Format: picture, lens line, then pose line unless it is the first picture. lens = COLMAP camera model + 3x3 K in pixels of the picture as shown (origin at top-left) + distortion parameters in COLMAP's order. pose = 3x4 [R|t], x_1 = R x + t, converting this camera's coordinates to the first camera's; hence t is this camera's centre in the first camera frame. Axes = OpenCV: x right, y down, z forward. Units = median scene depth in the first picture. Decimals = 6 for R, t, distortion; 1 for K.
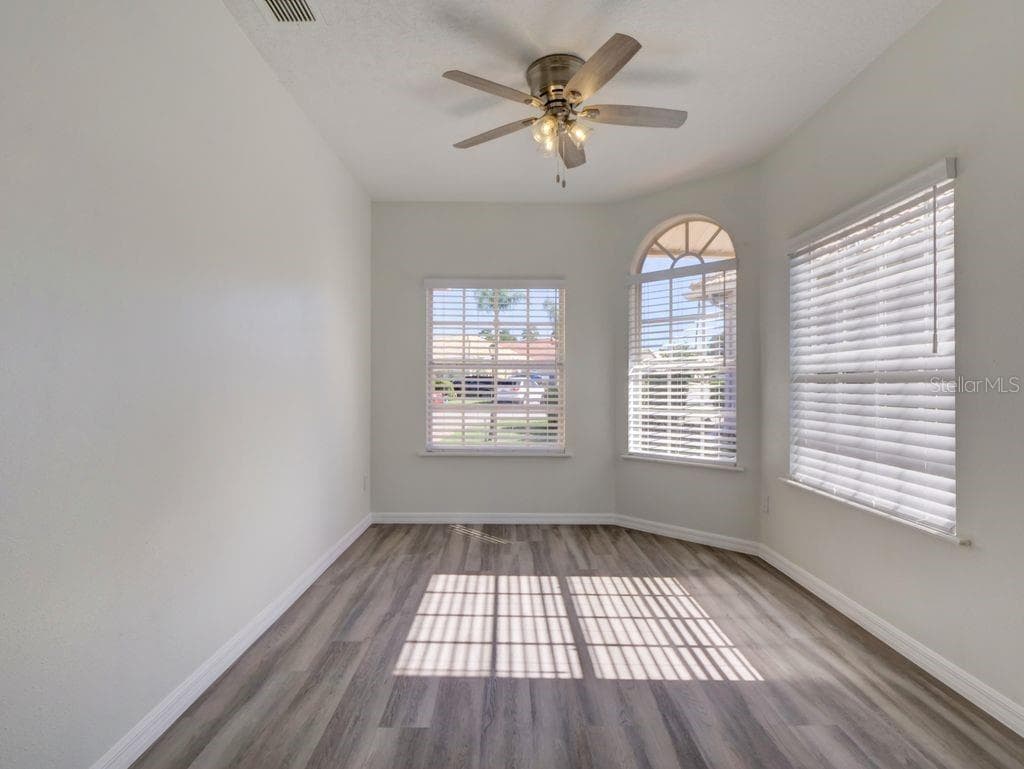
lens RADIAL K [[509.3, 0, 512.0], [0, 509.3, 384.5], [0, 0, 1]] dist [-0.000034, 0.000093]
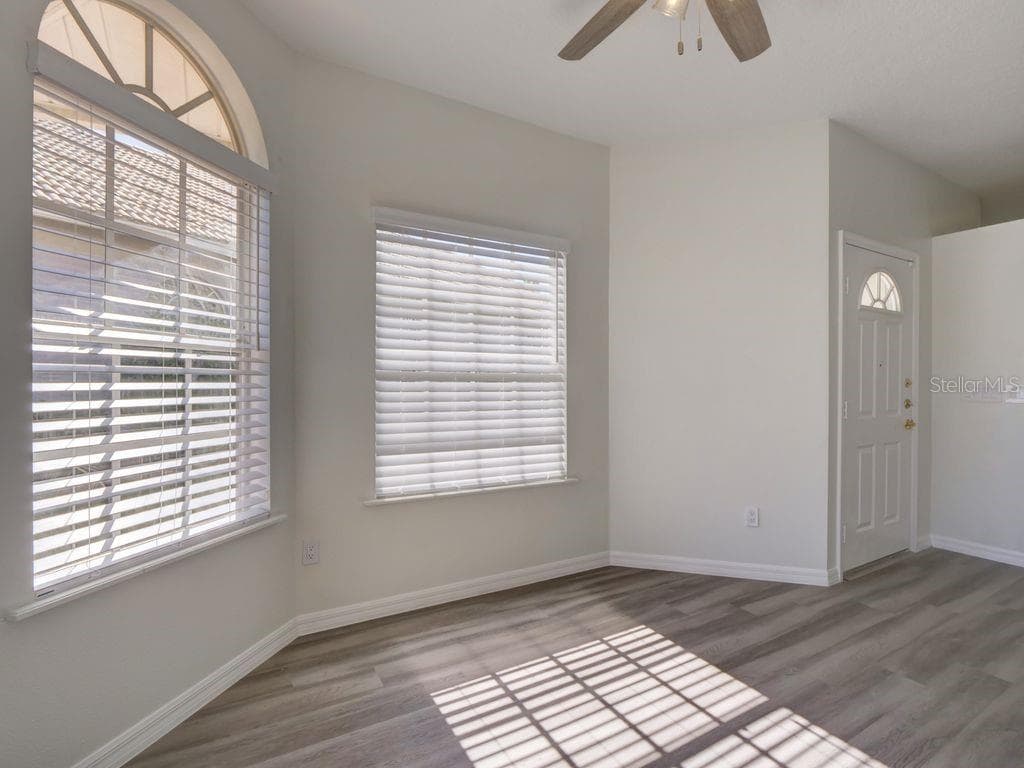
lens RADIAL K [[501.2, 0, 512.0], [0, 501.2, 384.0], [0, 0, 1]] dist [-0.009478, -0.000446]
pose [[-0.489827, -0.009735, 0.871765, -0.207319], [-0.009881, 0.999935, 0.005614, -0.003433], [-0.871764, -0.005863, -0.489891, 0.975137]]
